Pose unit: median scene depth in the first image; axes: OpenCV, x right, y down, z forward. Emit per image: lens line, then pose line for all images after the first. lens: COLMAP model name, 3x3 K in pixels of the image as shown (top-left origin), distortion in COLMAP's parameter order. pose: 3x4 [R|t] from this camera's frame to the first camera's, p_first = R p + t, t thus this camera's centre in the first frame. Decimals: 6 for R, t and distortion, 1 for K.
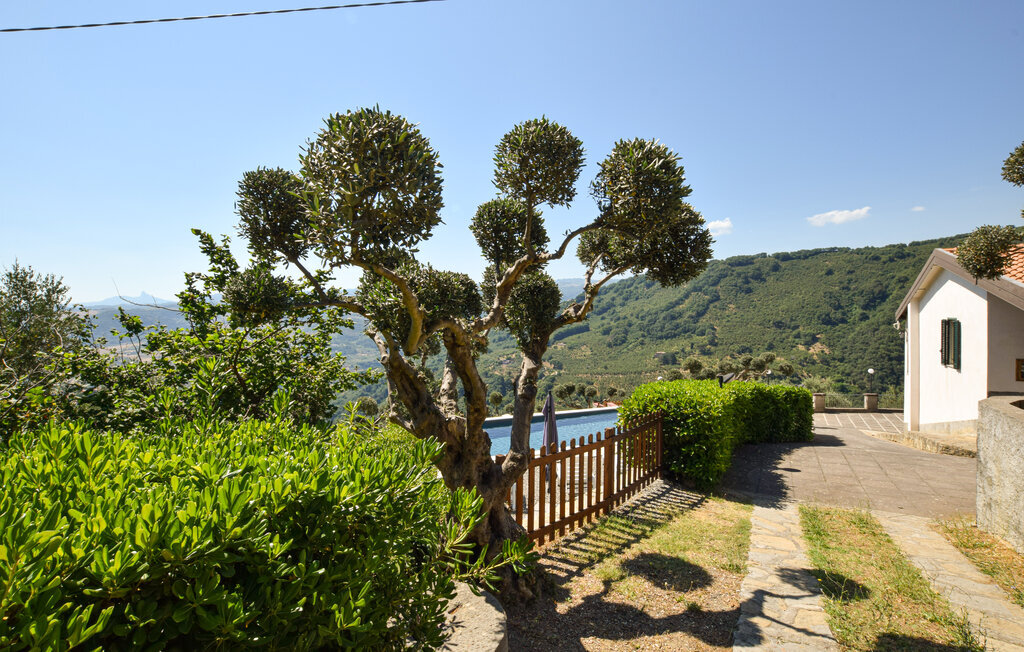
lens RADIAL K [[455.5, 0, 495.4], [0, 455.5, 308.2], [0, 0, 1]] dist [-0.030333, 0.002035]
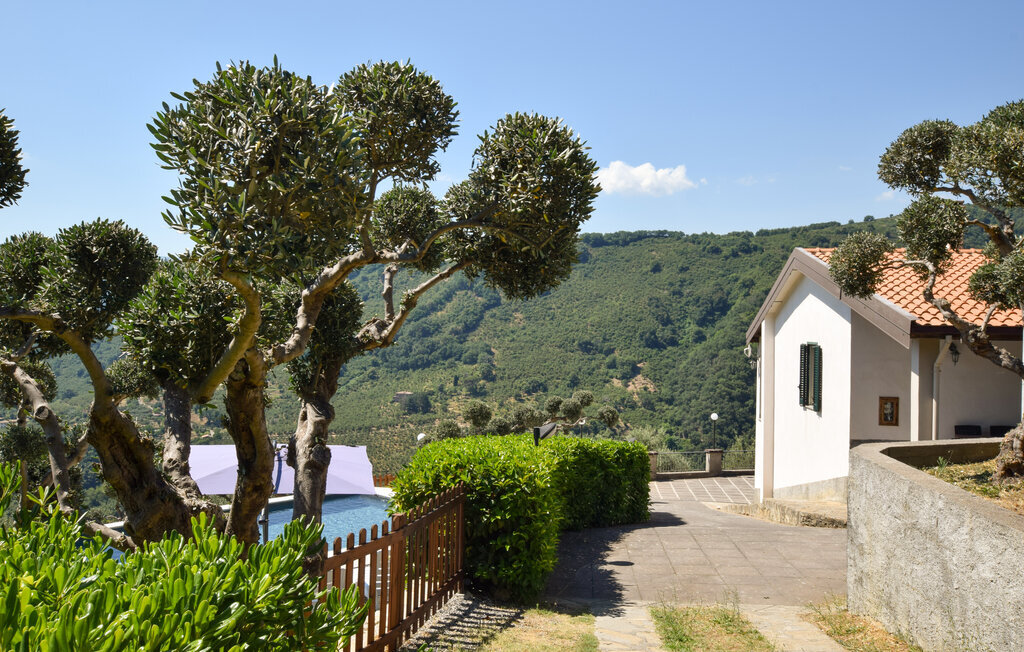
lens RADIAL K [[842.0, 0, 472.5], [0, 842.0, 310.2], [0, 0, 1]] dist [0.010221, 0.033280]
pose [[0.909266, 0.027378, 0.415314, -0.113317], [-0.026057, 0.999621, -0.008848, -0.008466], [-0.415399, -0.002777, 0.909635, -0.079203]]
